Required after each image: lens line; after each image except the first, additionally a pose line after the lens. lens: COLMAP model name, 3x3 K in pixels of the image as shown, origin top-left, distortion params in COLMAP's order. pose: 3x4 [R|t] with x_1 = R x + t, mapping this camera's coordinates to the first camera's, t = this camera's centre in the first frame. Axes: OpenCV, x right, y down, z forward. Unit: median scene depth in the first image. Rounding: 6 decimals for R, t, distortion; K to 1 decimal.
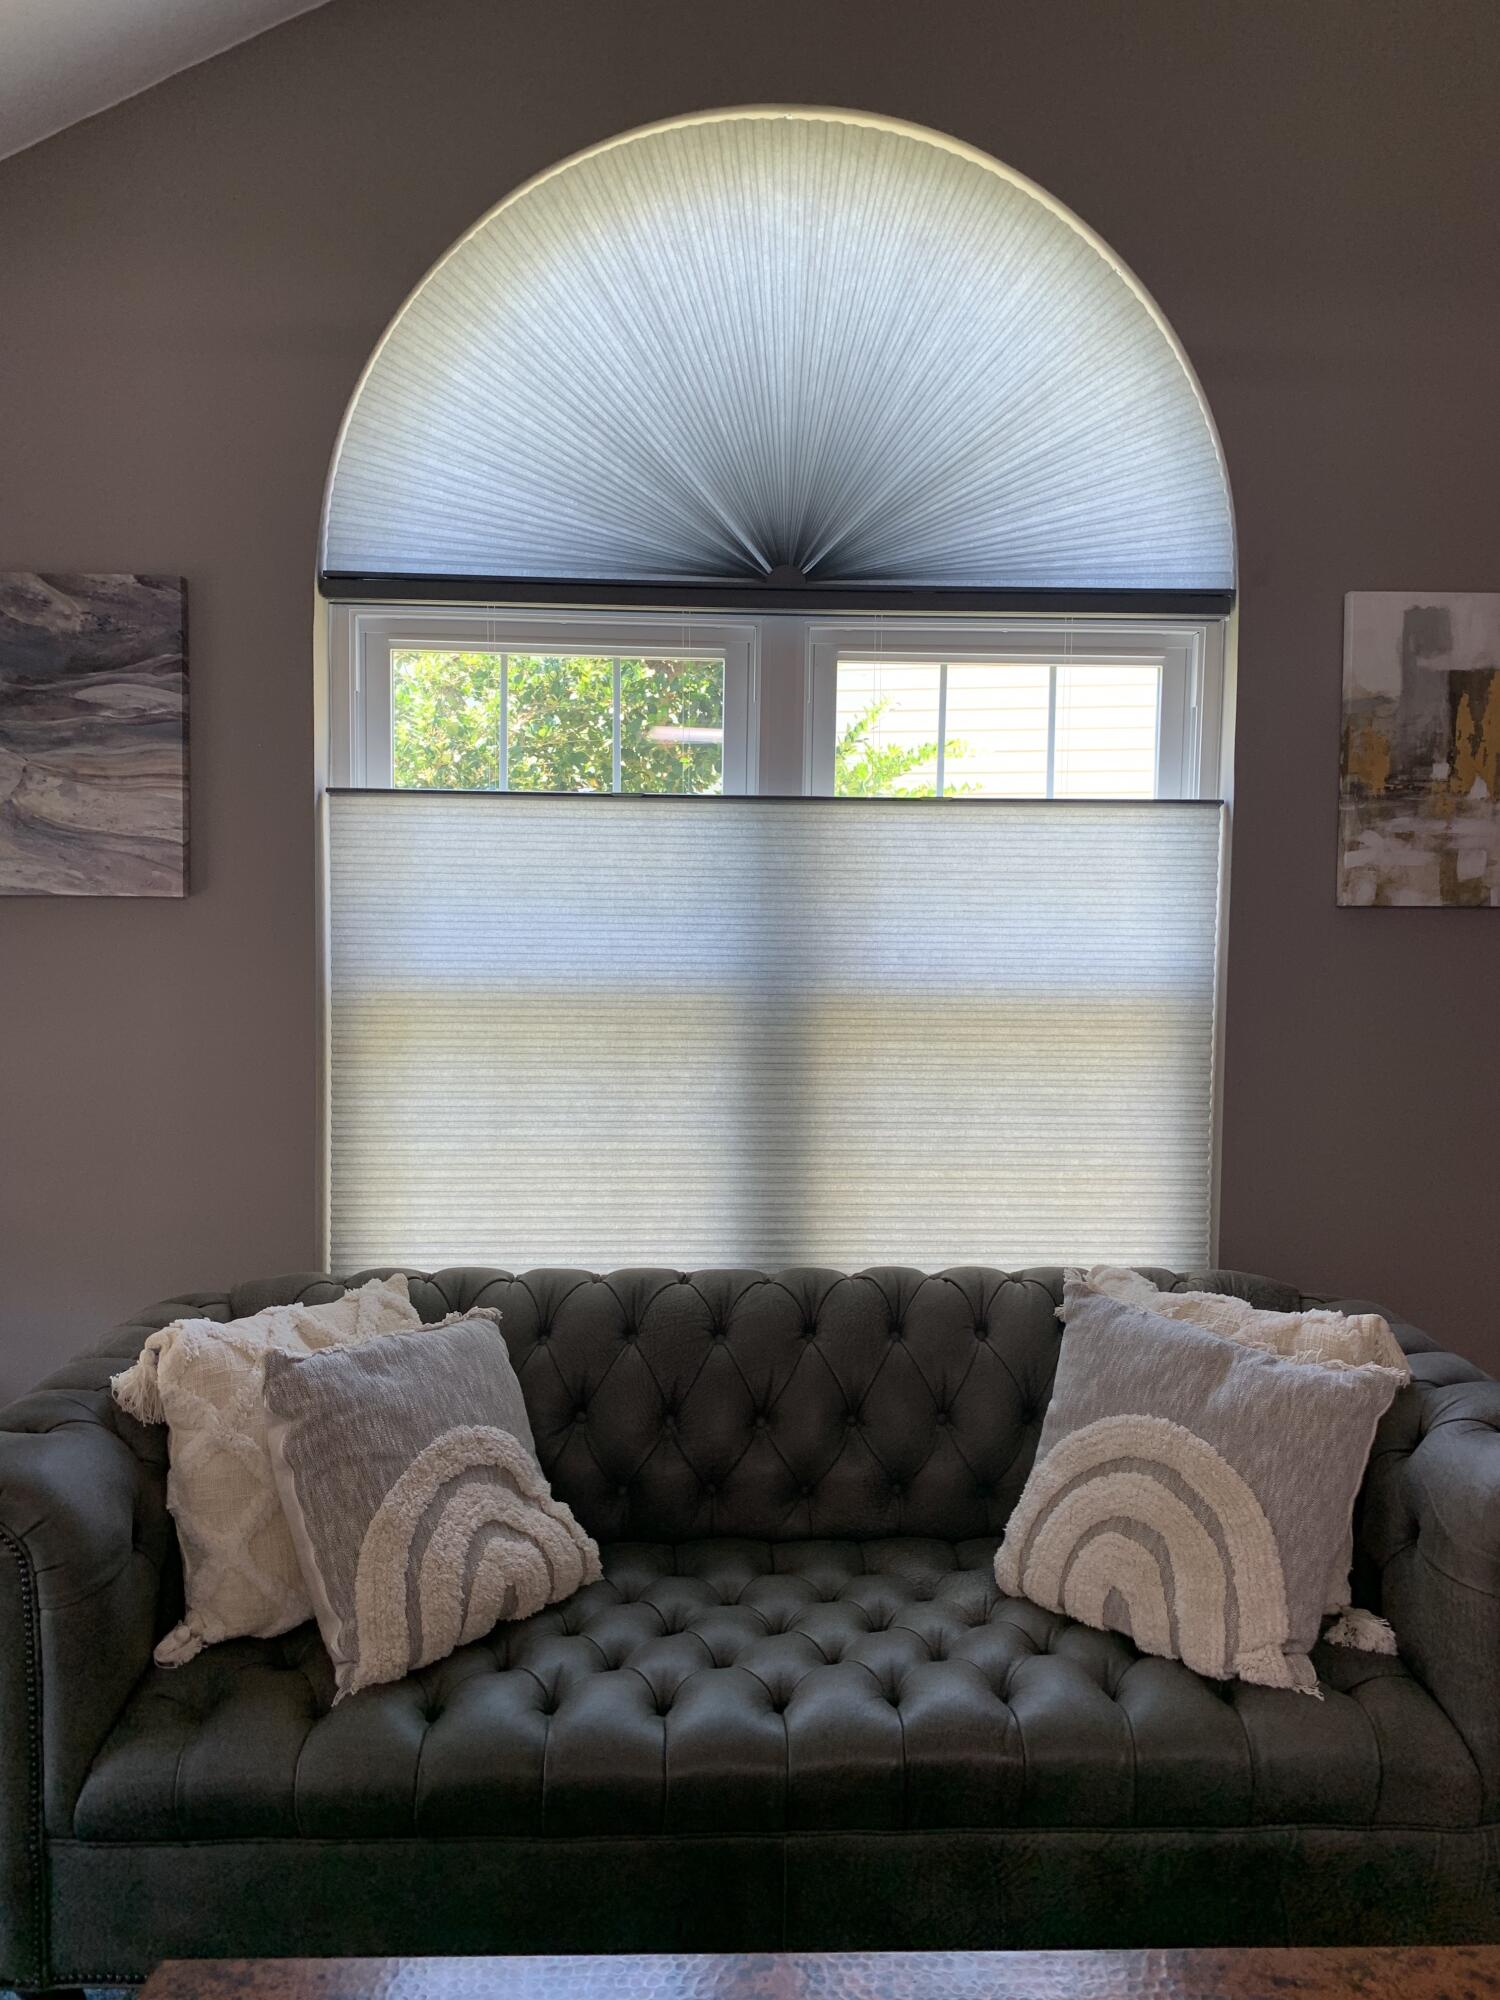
lens RADIAL K [[1510.0, 0, 748.7], [0, 1510.0, 967.0], [0, 0, 1]] dist [0.007652, -0.002196]
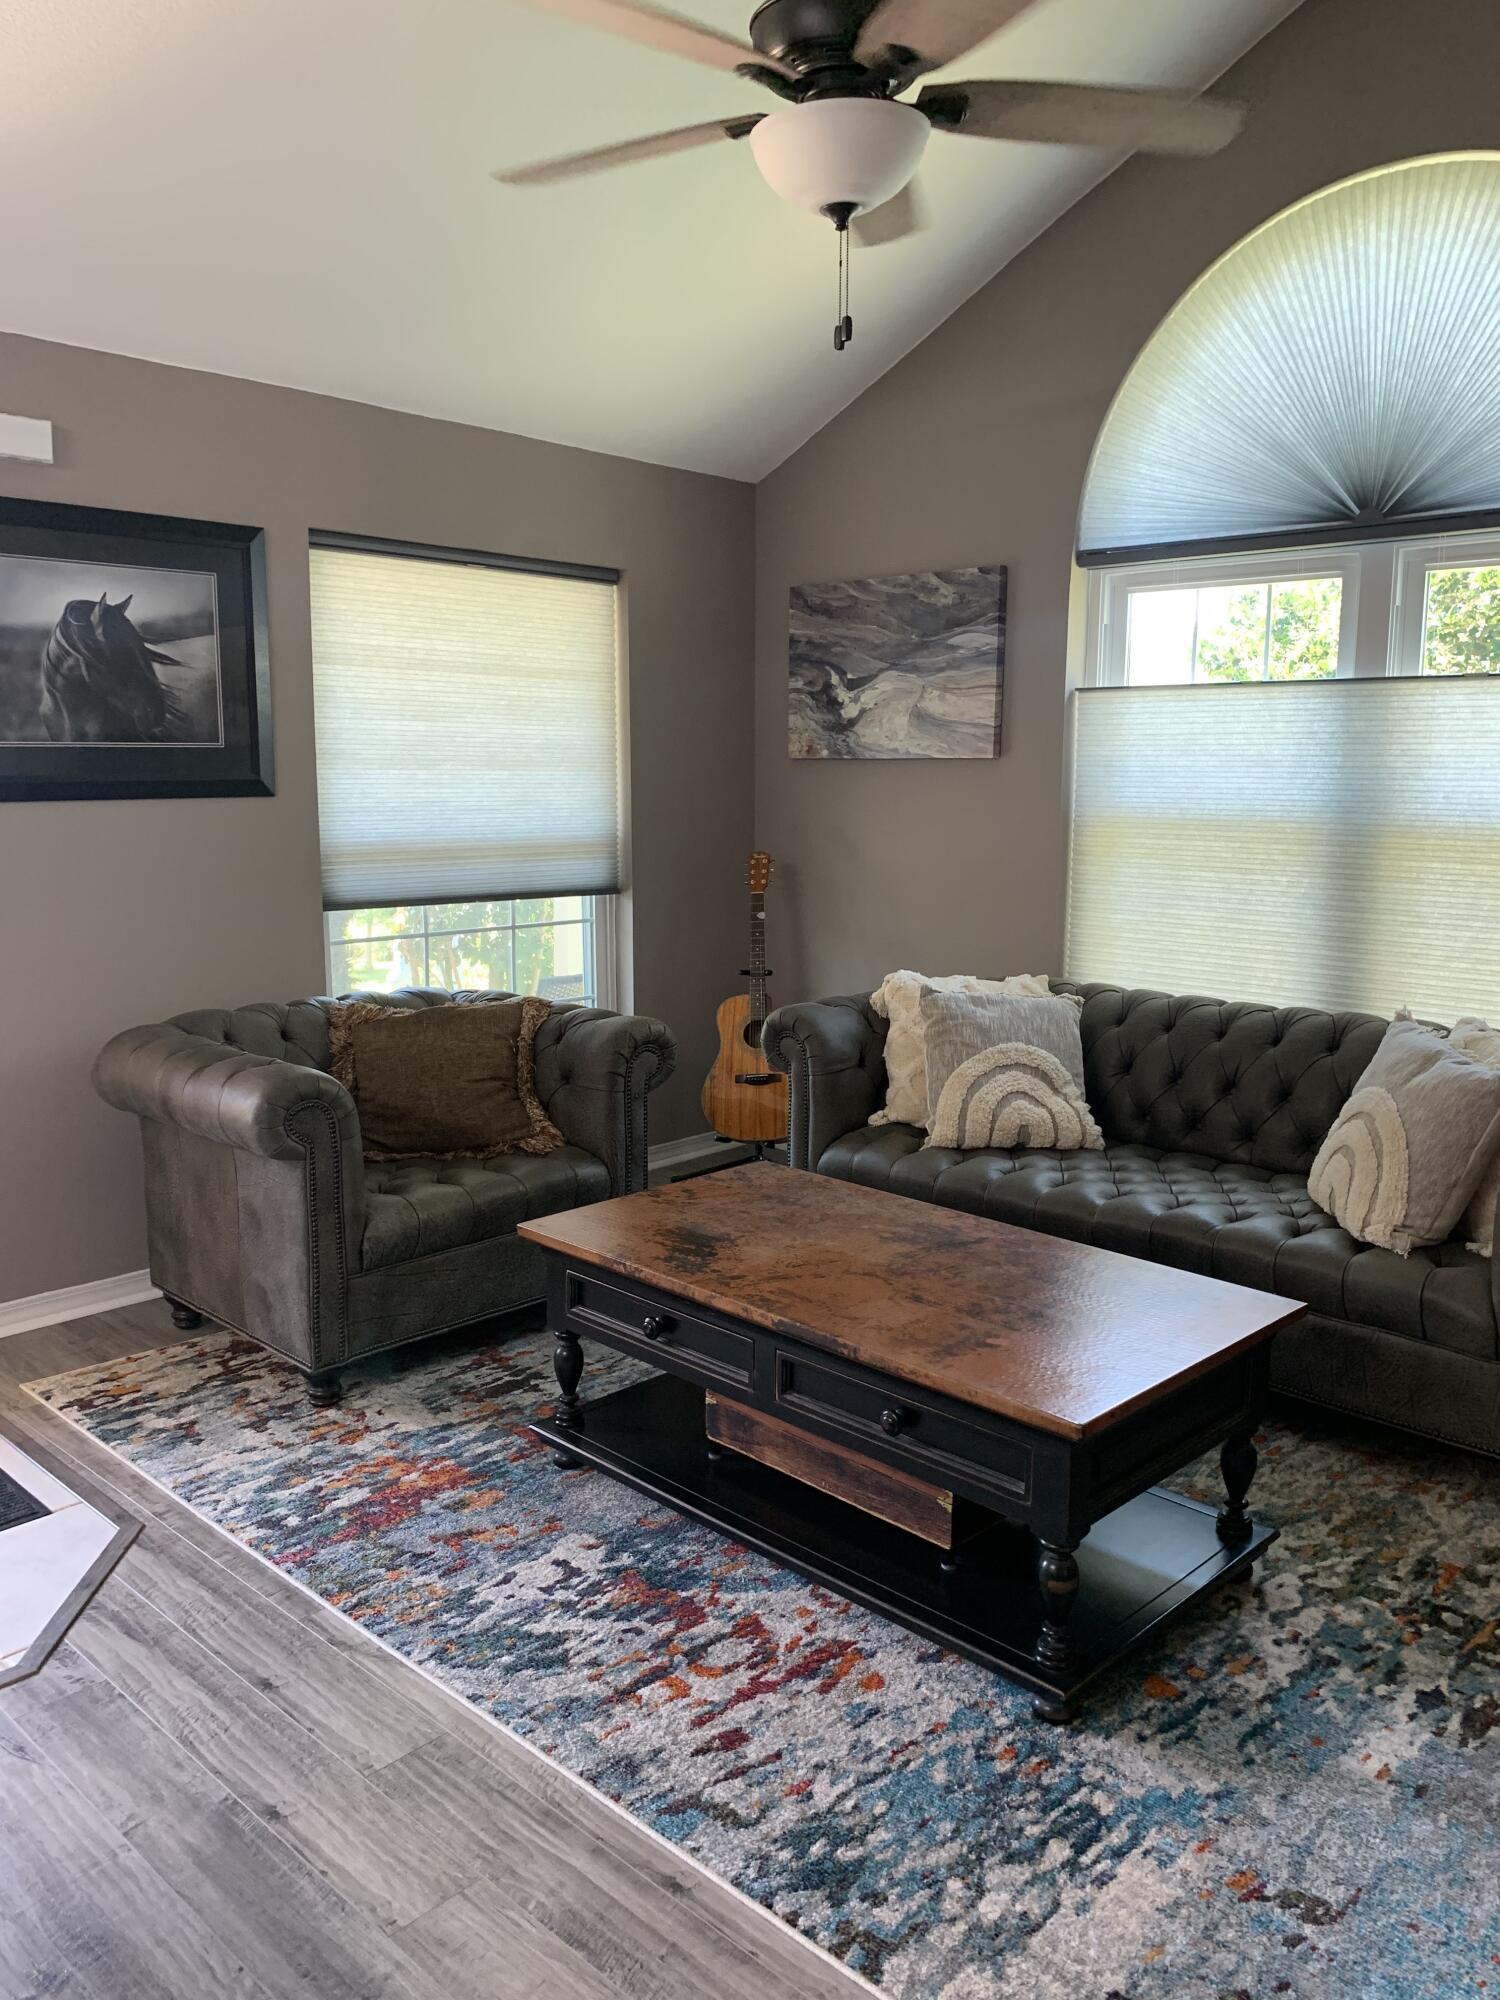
lens RADIAL K [[1511.2, 0, 750.0], [0, 1511.2, 1000.0], [0, 0, 1]] dist [0.005639, 0.000199]
pose [[0.683919, 0.102837, -0.722274, 0.698038], [-0.035771, 0.993552, 0.107591, 0.051347], [0.728681, -0.047747, 0.683187, -0.376855]]
